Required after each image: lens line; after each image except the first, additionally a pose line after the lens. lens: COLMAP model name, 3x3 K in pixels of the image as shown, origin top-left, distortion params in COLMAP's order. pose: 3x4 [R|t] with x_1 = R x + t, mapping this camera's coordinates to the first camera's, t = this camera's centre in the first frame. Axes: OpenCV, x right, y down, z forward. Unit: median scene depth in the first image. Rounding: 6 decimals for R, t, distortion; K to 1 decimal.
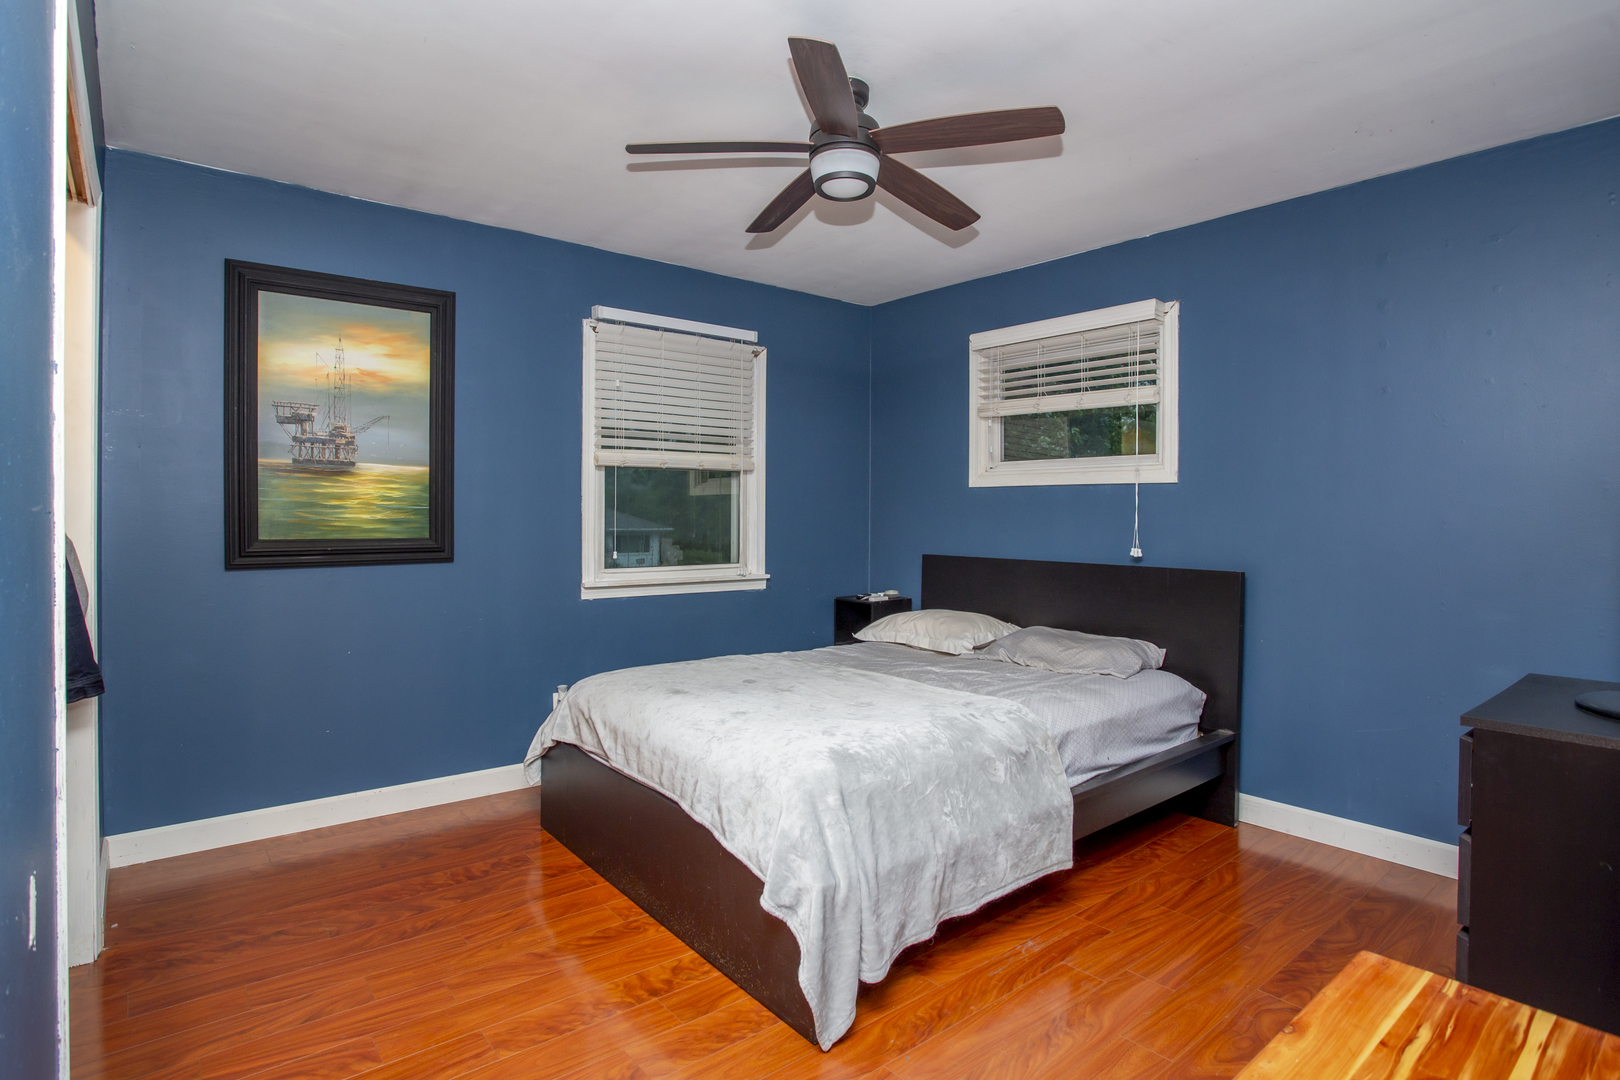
lens RADIAL K [[830.6, 0, 802.4], [0, 830.6, 495.8], [0, 0, 1]] dist [-0.003552, -0.000166]
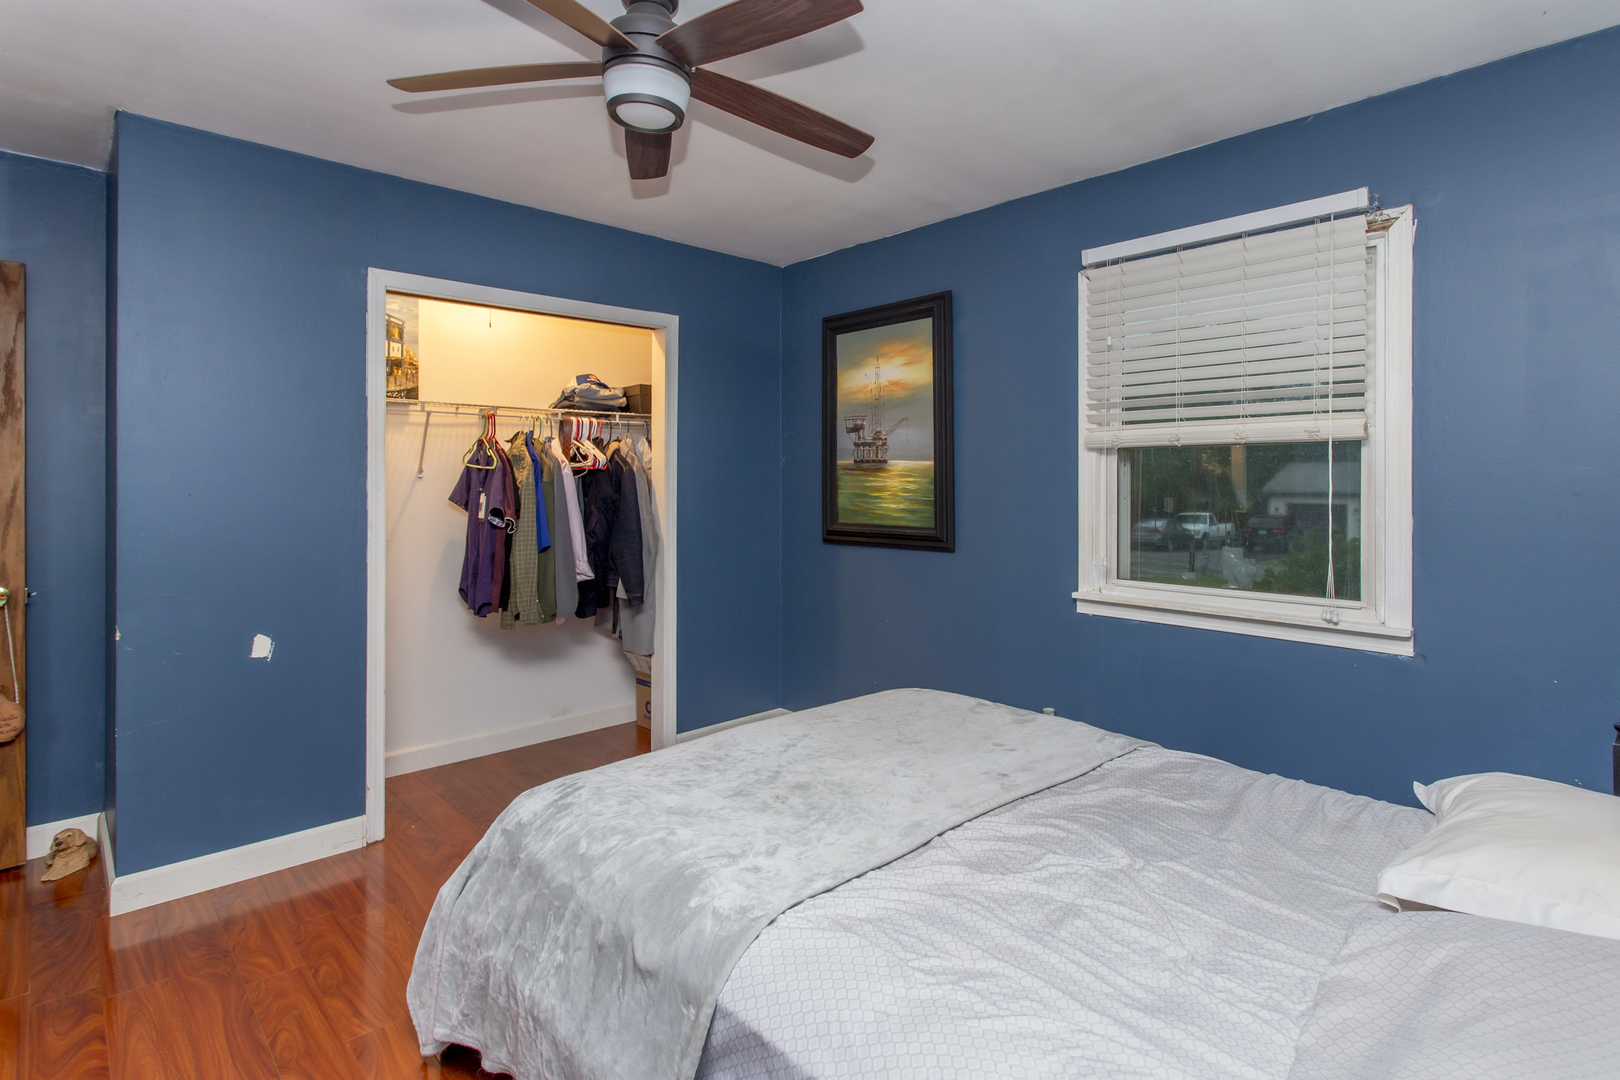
lens RADIAL K [[830.6, 0, 802.4], [0, 830.6, 495.8], [0, 0, 1]] dist [-0.003552, -0.000166]
pose [[0.080715, 0.001963, -0.996735, 0.620796], [0.003572, 0.999991, 0.002258, 0.007315], [0.996731, -0.003742, 0.080708, 0.771013]]
